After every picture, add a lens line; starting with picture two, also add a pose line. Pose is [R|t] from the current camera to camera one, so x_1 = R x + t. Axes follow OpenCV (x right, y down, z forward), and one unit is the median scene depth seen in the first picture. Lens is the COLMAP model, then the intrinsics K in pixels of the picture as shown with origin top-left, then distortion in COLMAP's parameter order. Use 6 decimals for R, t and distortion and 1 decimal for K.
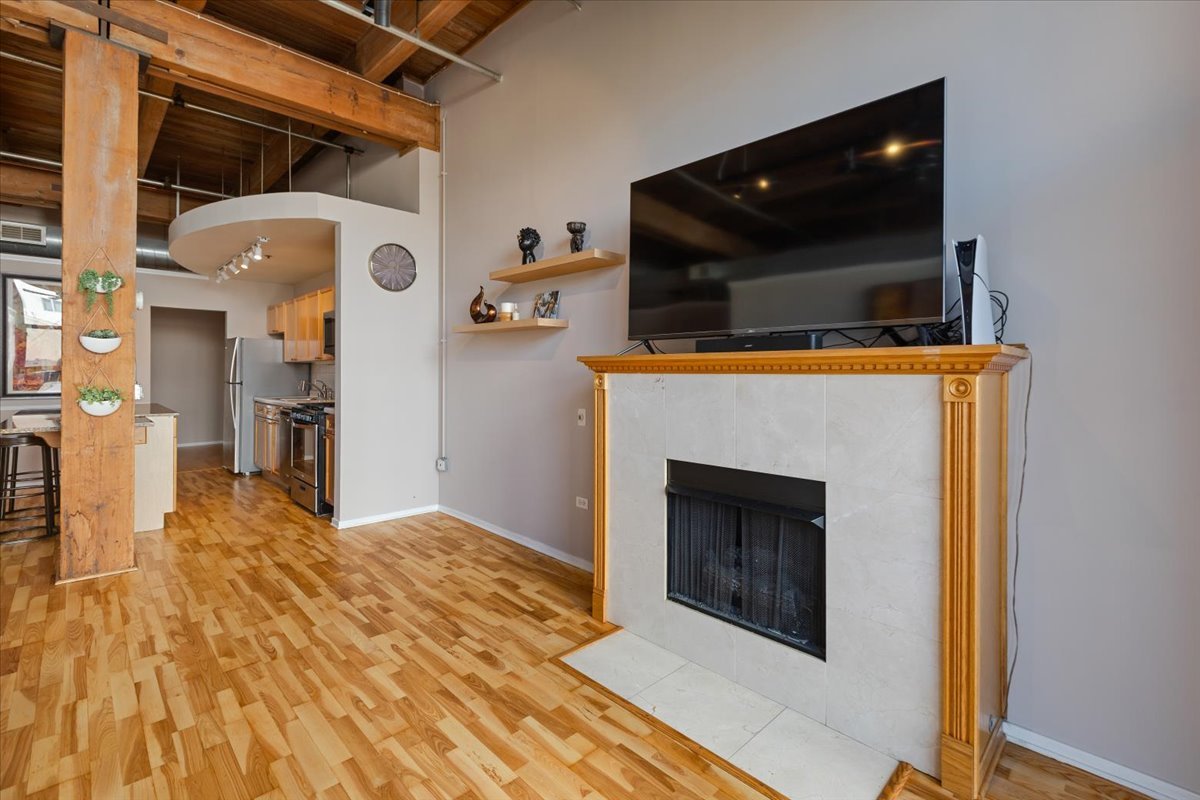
lens RADIAL K [[540.5, 0, 617.7], [0, 540.5, 379.2], [0, 0, 1]] dist [-0.004172, -0.001249]
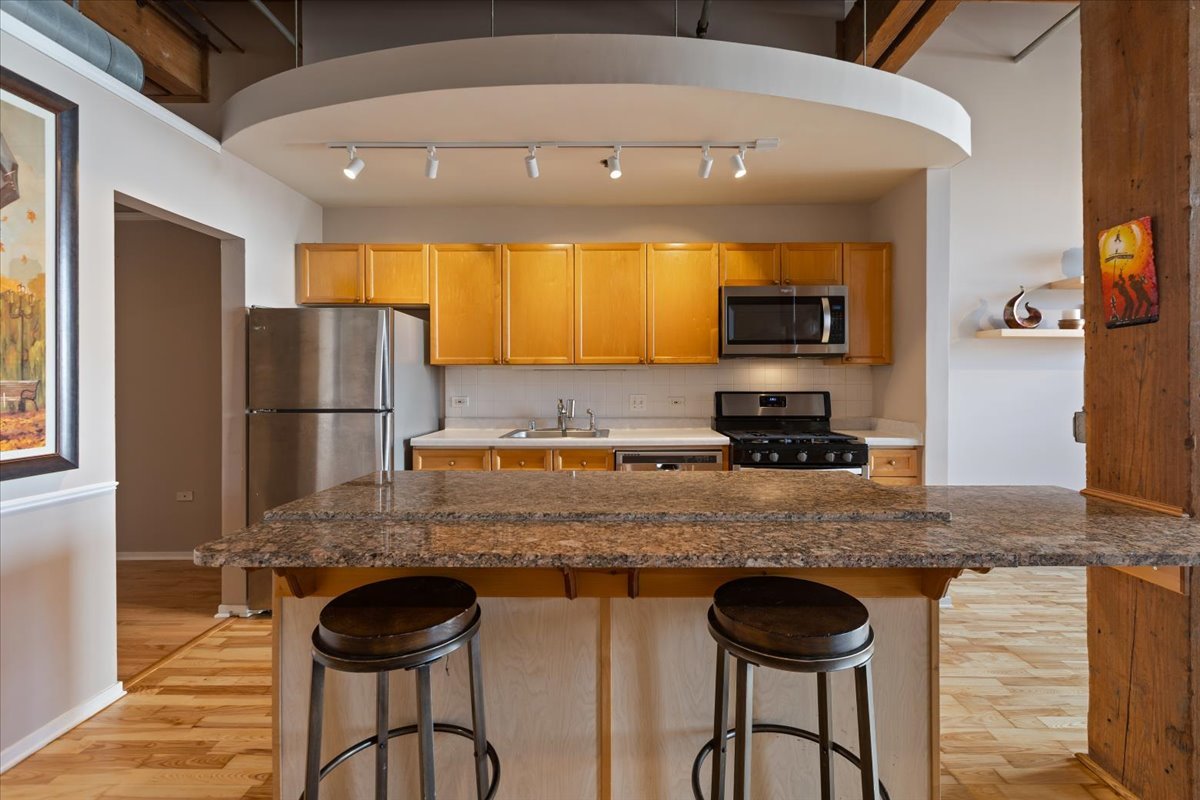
lens RADIAL K [[540.5, 0, 617.7], [0, 540.5, 379.2], [0, 0, 1]] dist [-0.004172, -0.001249]
pose [[0.711289, -0.008725, 0.702845, -1.828659], [0.013437, 0.999909, -0.001186, -0.034537], [-0.702771, 0.010288, 0.711342, 1.117099]]
